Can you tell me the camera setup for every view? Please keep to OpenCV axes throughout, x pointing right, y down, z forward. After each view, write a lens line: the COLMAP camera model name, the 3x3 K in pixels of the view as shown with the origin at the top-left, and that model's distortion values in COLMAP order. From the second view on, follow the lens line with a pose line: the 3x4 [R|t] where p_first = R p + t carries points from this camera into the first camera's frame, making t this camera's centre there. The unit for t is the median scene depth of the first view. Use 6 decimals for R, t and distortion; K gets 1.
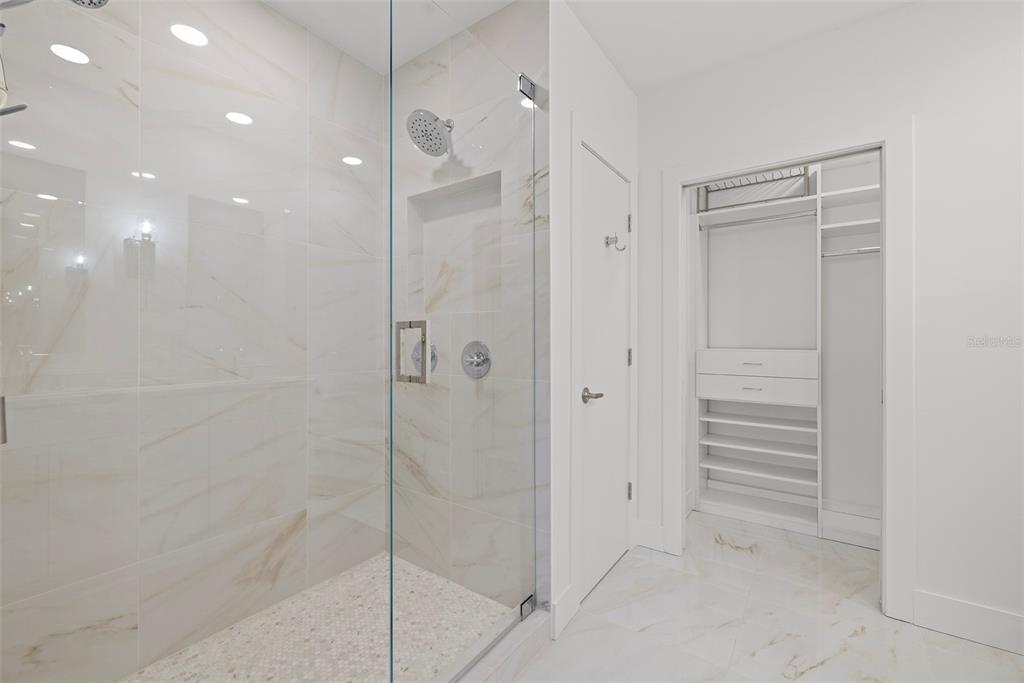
lens RADIAL K [[433.9, 0, 509.5], [0, 433.9, 332.7], [0, 0, 1]] dist [-0.000381, 0.000097]
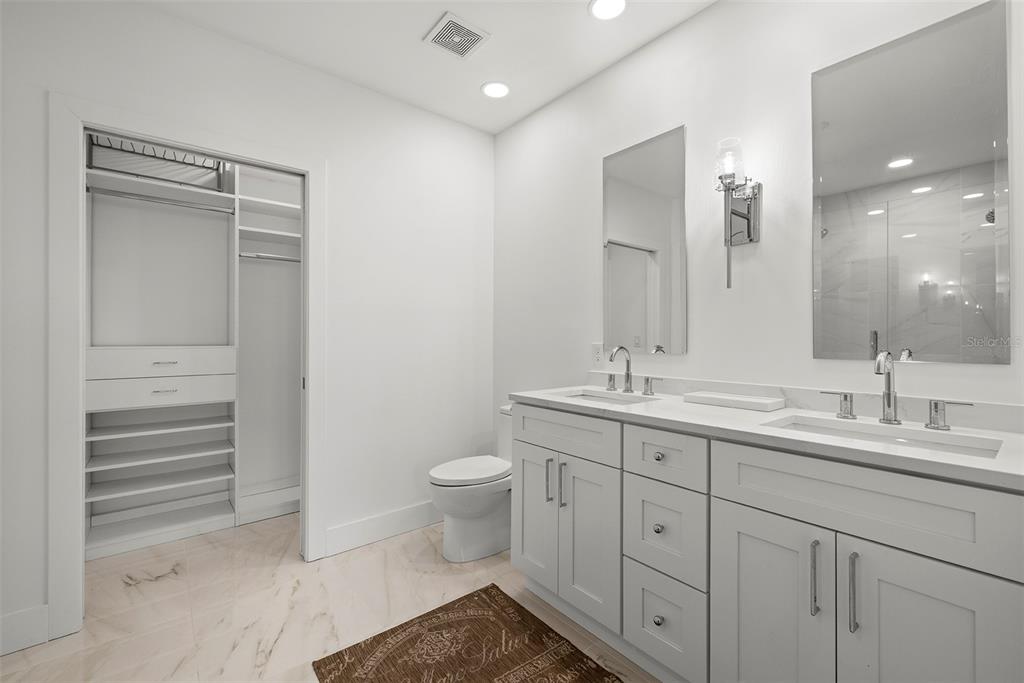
lens RADIAL K [[433.9, 0, 509.5], [0, 433.9, 332.7], [0, 0, 1]] dist [-0.000381, 0.000097]
pose [[0.257220, 0.006308, 0.966332, -0.117987], [-0.017228, 0.999850, -0.001941, -0.000359], [-0.966199, -0.016149, 0.257290, 0.103268]]
